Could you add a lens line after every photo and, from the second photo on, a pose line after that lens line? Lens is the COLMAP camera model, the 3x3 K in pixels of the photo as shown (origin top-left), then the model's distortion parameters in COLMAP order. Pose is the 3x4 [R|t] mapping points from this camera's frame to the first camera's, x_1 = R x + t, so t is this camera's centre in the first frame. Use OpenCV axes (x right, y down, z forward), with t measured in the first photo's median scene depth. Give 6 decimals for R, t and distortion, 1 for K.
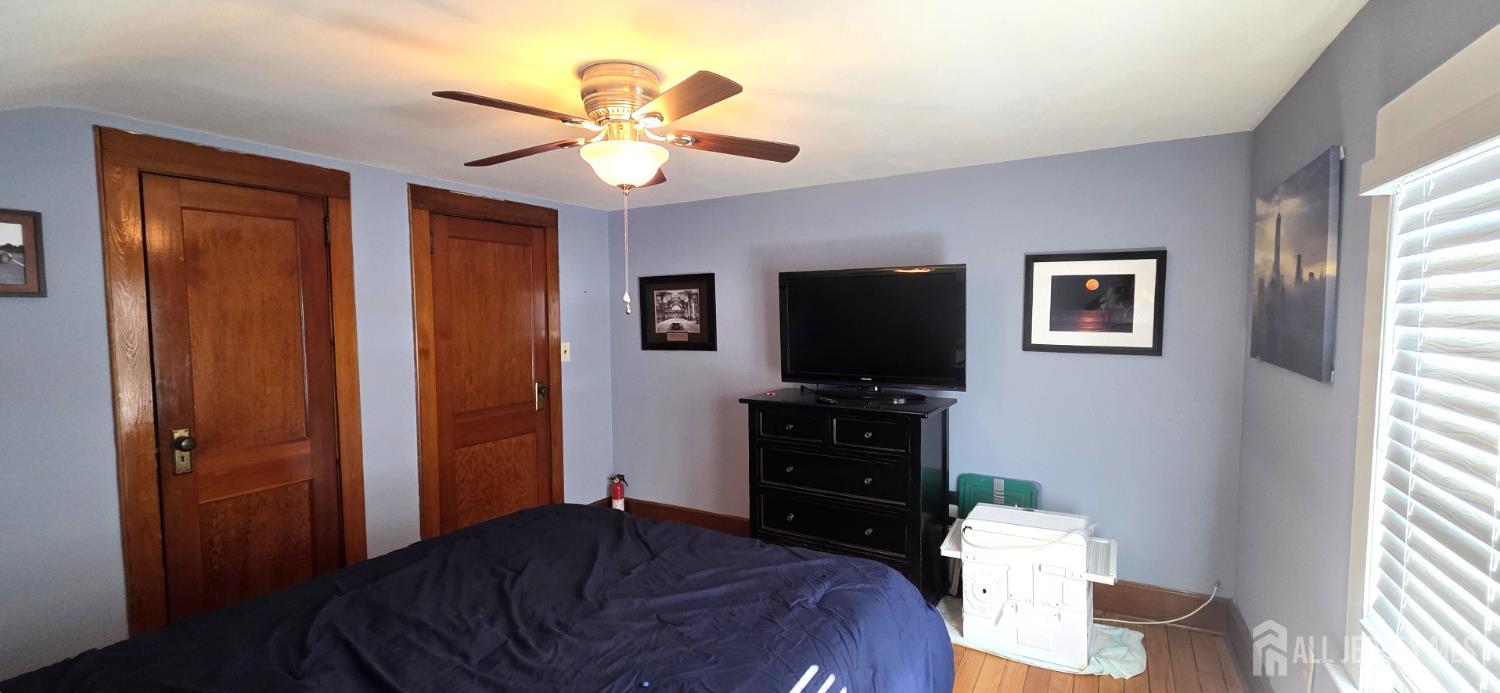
lens RADIAL K [[588.2, 0, 750.0], [0, 588.2, 346.5], [0, 0, 1]] dist [0.002388, 0.000018]
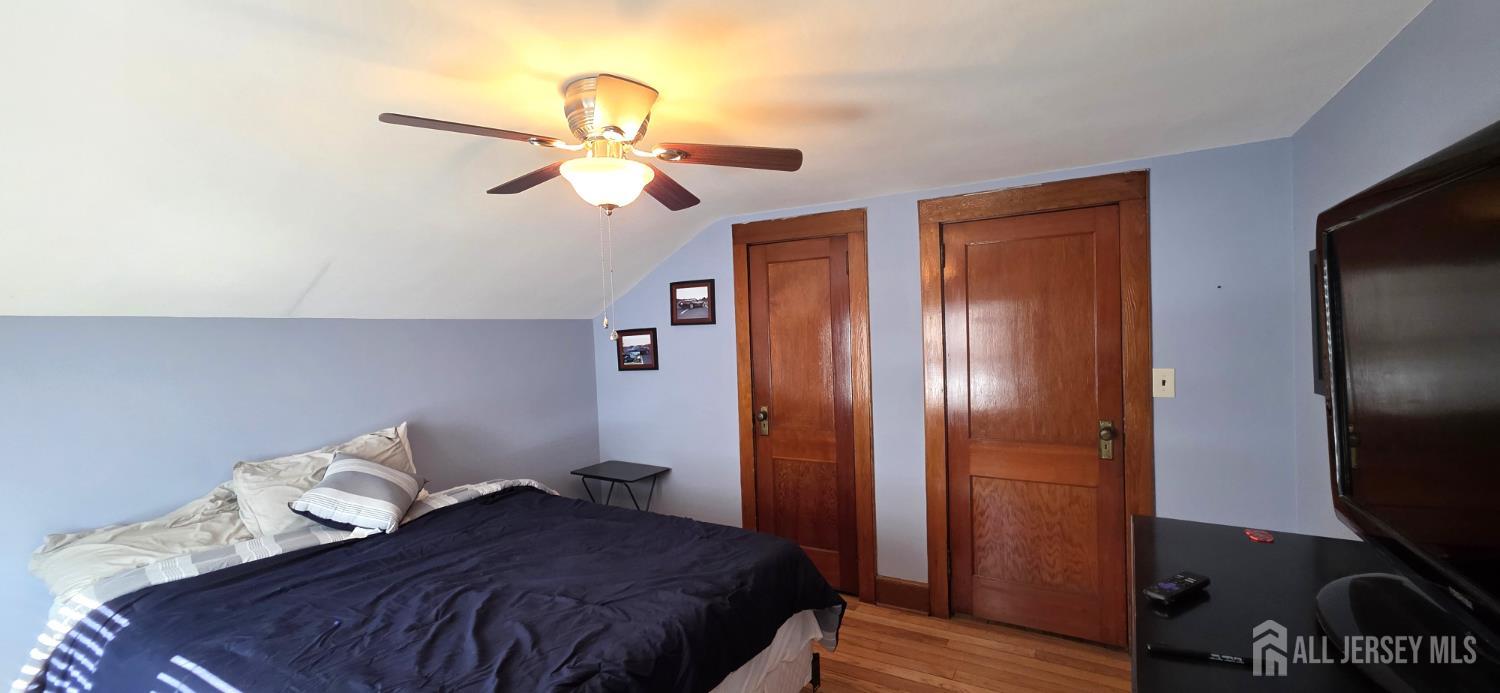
lens RADIAL K [[588.2, 0, 750.0], [0, 588.2, 346.5], [0, 0, 1]] dist [0.002388, 0.000018]
pose [[0.020426, 0.035200, -0.999172, 0.549496], [-0.030894, 0.998925, 0.034559, -0.066485], [0.999314, 0.030162, 0.021491, 0.883053]]
